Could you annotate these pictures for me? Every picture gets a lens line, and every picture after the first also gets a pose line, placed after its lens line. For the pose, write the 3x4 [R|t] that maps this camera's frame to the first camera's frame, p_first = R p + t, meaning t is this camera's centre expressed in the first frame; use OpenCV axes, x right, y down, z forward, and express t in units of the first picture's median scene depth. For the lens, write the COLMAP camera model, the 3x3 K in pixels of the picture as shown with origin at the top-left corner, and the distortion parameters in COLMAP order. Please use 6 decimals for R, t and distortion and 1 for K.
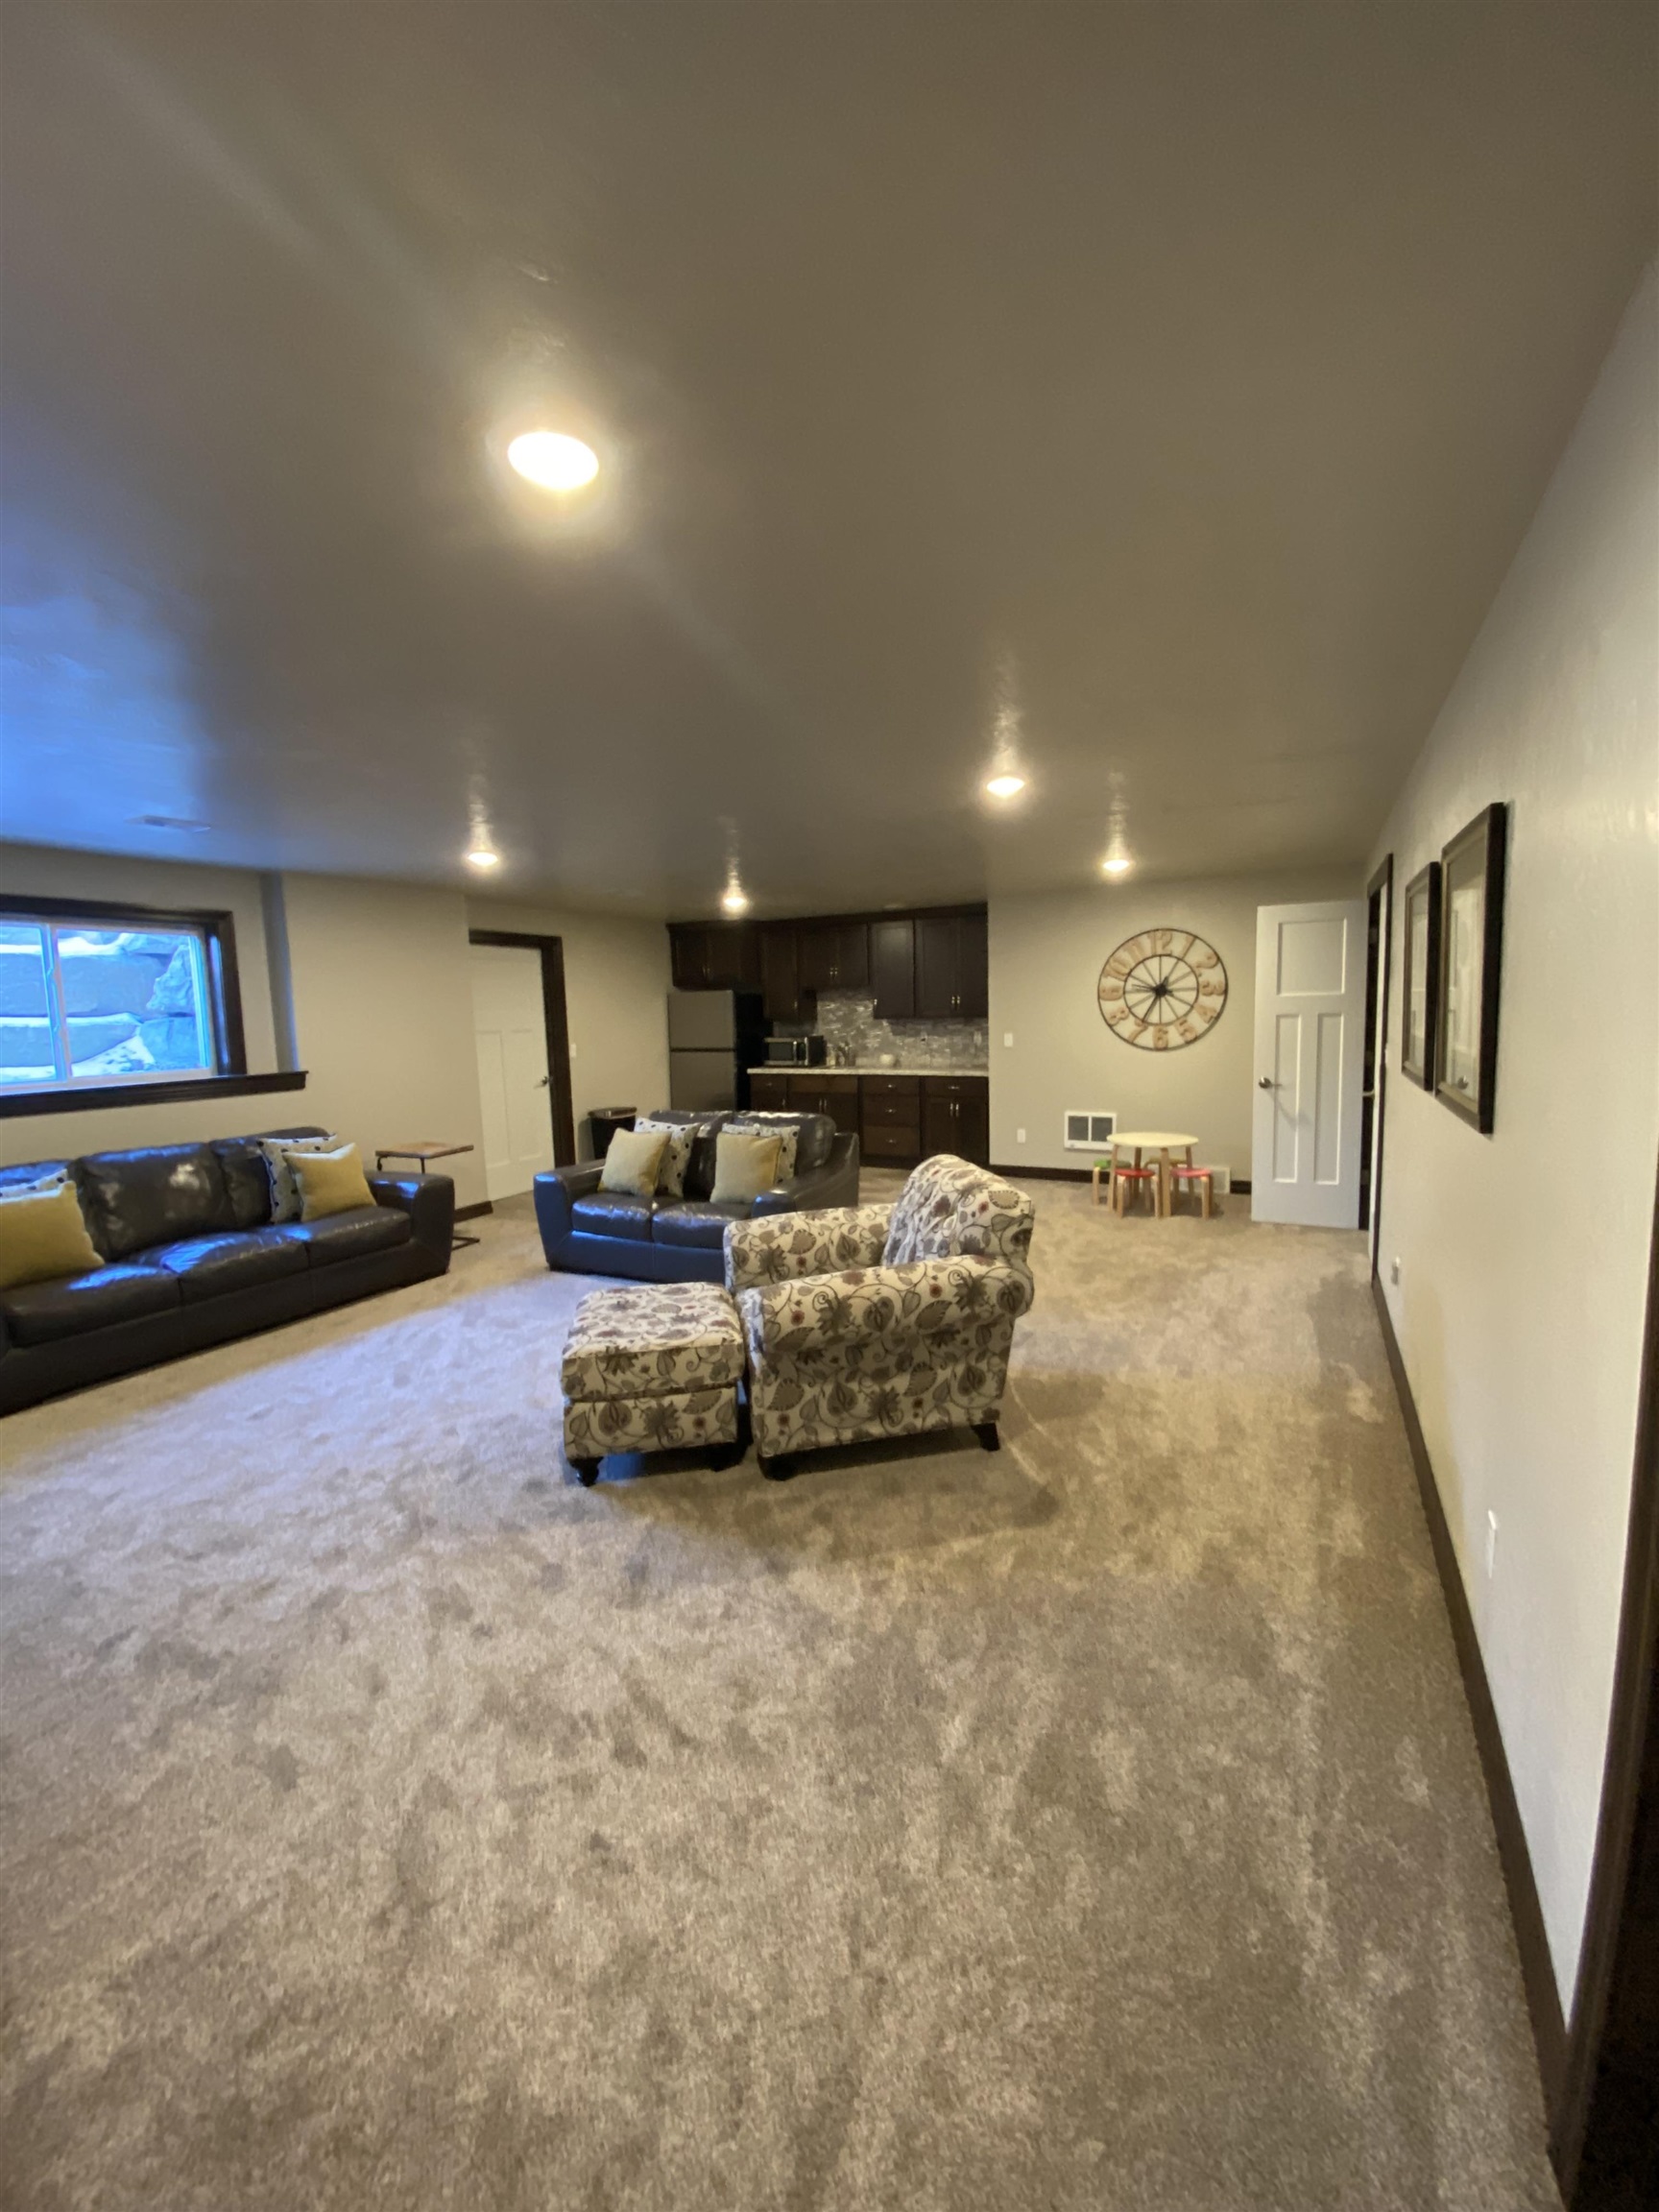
lens RADIAL K [[890.7, 0, 830.6], [0, 890.7, 1104.0], [0, 0, 1]] dist [-0.000126, -0.000046]
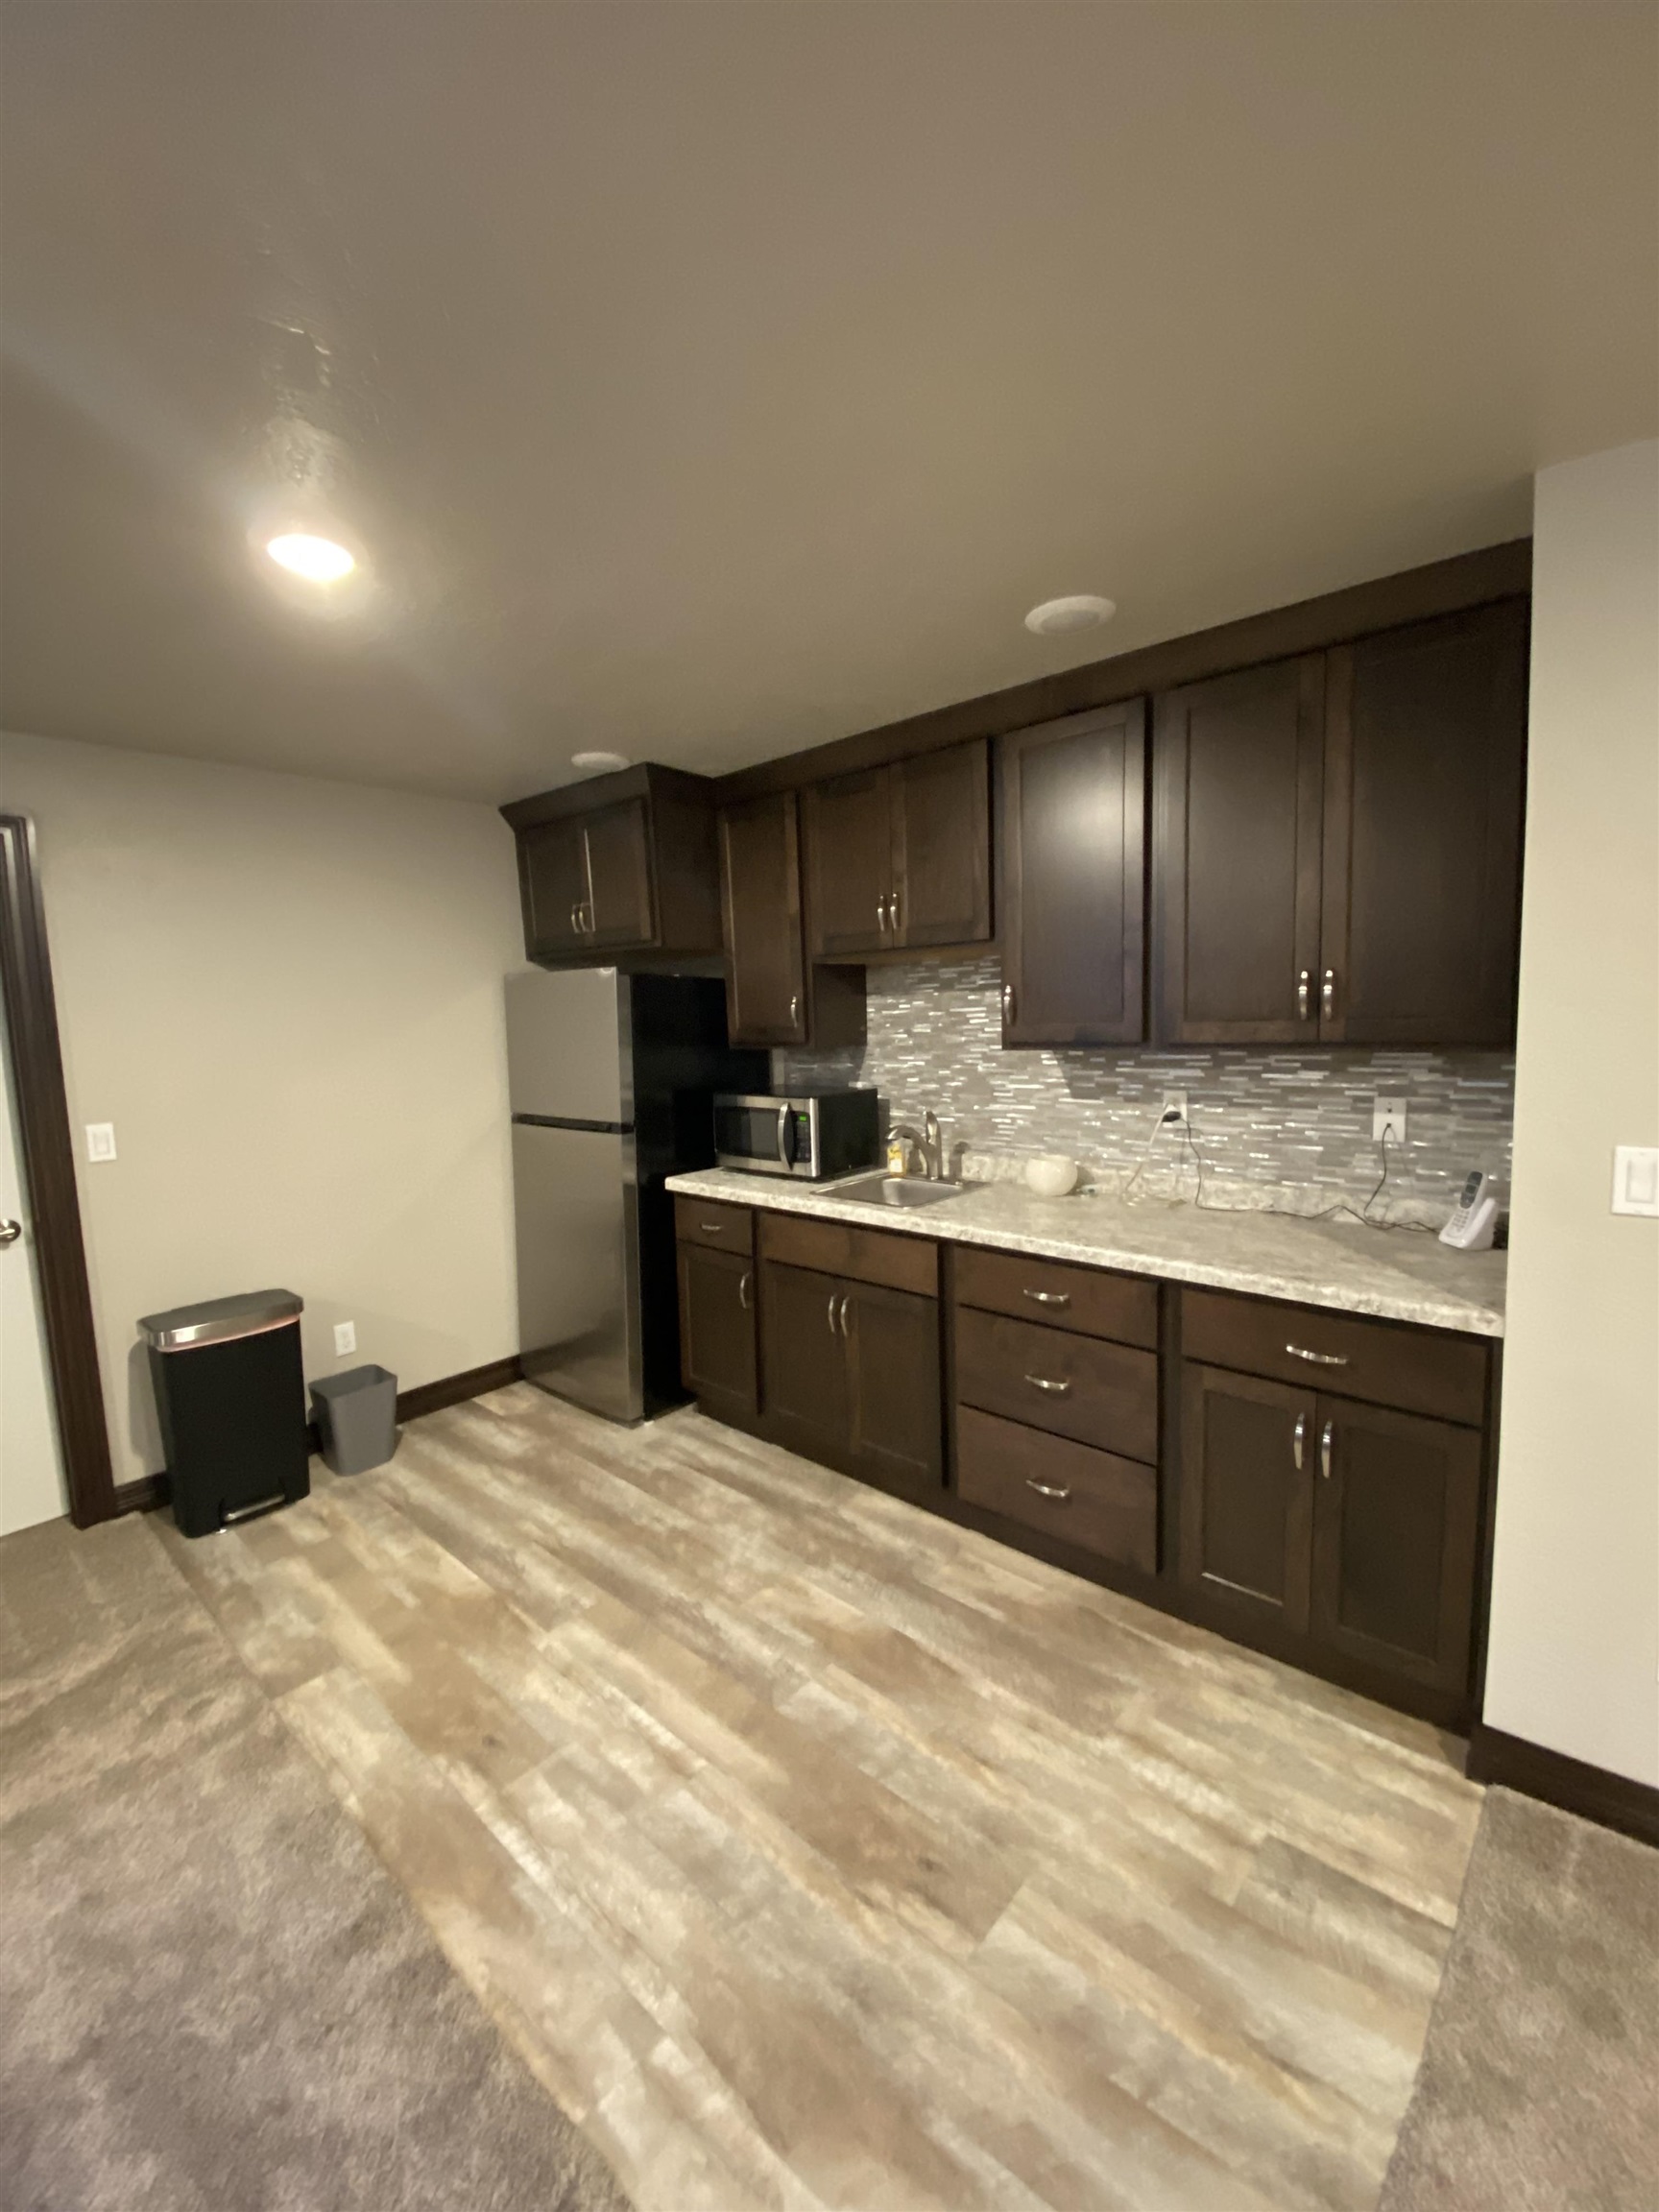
lens RADIAL K [[890.7, 0, 821.2], [0, 890.7, 1107.2], [0, 0, 1]] dist [-0.000126, -0.000046]
pose [[0.968670, 0.020026, -0.247541, 0.062244], [-0.020213, 0.999794, 0.001789, -0.071605], [0.247526, 0.003270, 0.968876, 0.661730]]
